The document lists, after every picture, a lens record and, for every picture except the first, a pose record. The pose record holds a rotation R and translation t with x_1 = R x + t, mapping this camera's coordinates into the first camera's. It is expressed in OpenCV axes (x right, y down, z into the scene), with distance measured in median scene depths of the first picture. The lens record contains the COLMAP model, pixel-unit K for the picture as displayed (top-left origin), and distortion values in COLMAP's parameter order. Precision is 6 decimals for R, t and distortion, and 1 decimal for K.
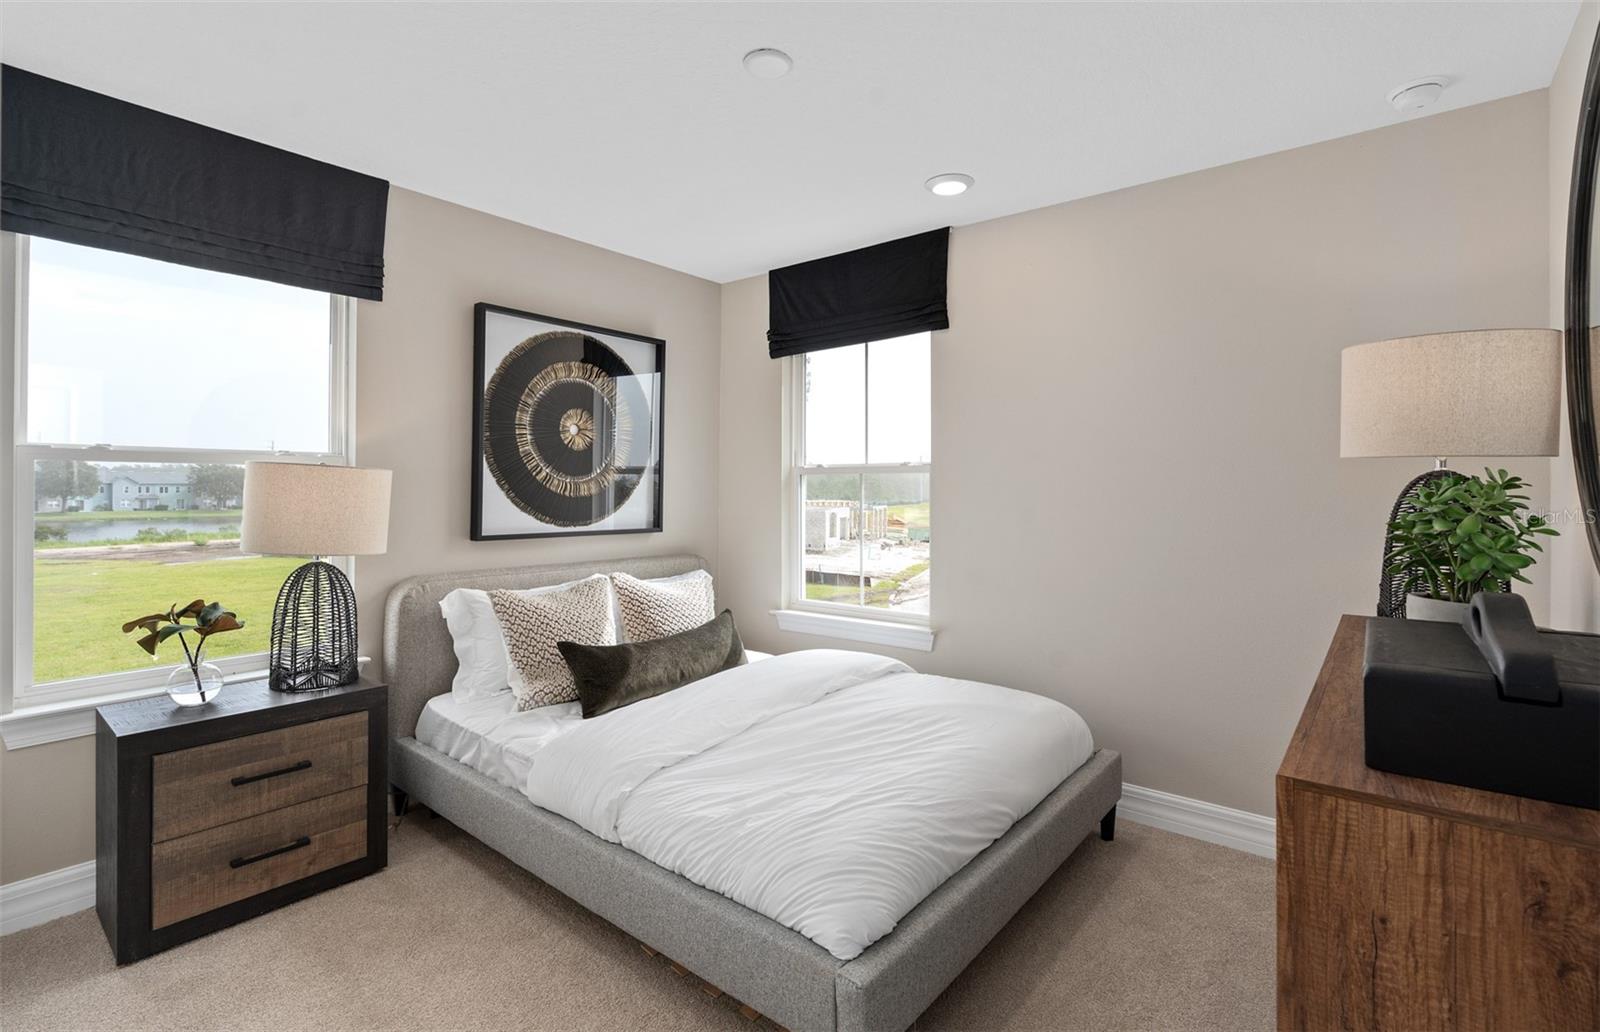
lens RADIAL K [[741.5, 0, 798.7], [0, 741.5, 491.2], [0, 0, 1]] dist [-0.000317, -0.000052]
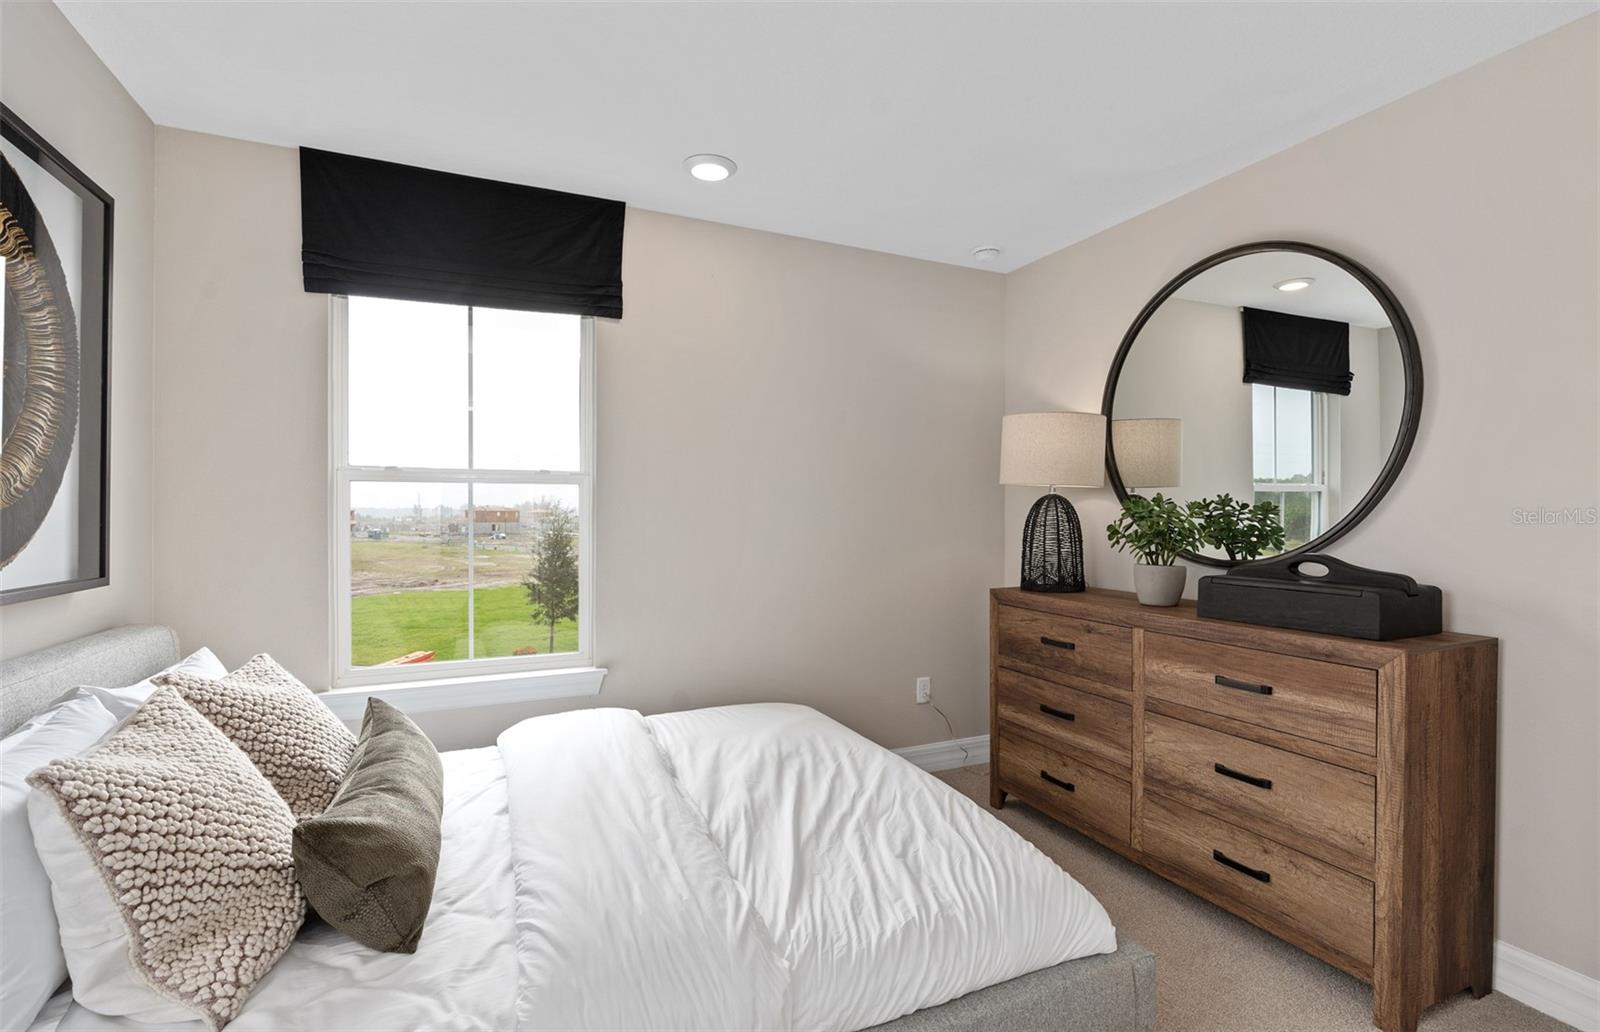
lens RADIAL K [[731.7, 0, 800.0], [0, 731.7, 516.0], [0, 0, 1]] dist [-0.001568, -0.000312]
pose [[0.449006, -0.006687, 0.893504, -0.464274], [-0.000471, 0.999970, 0.007720, 0.005651], [-0.893529, -0.003887, 0.448989, 0.413934]]
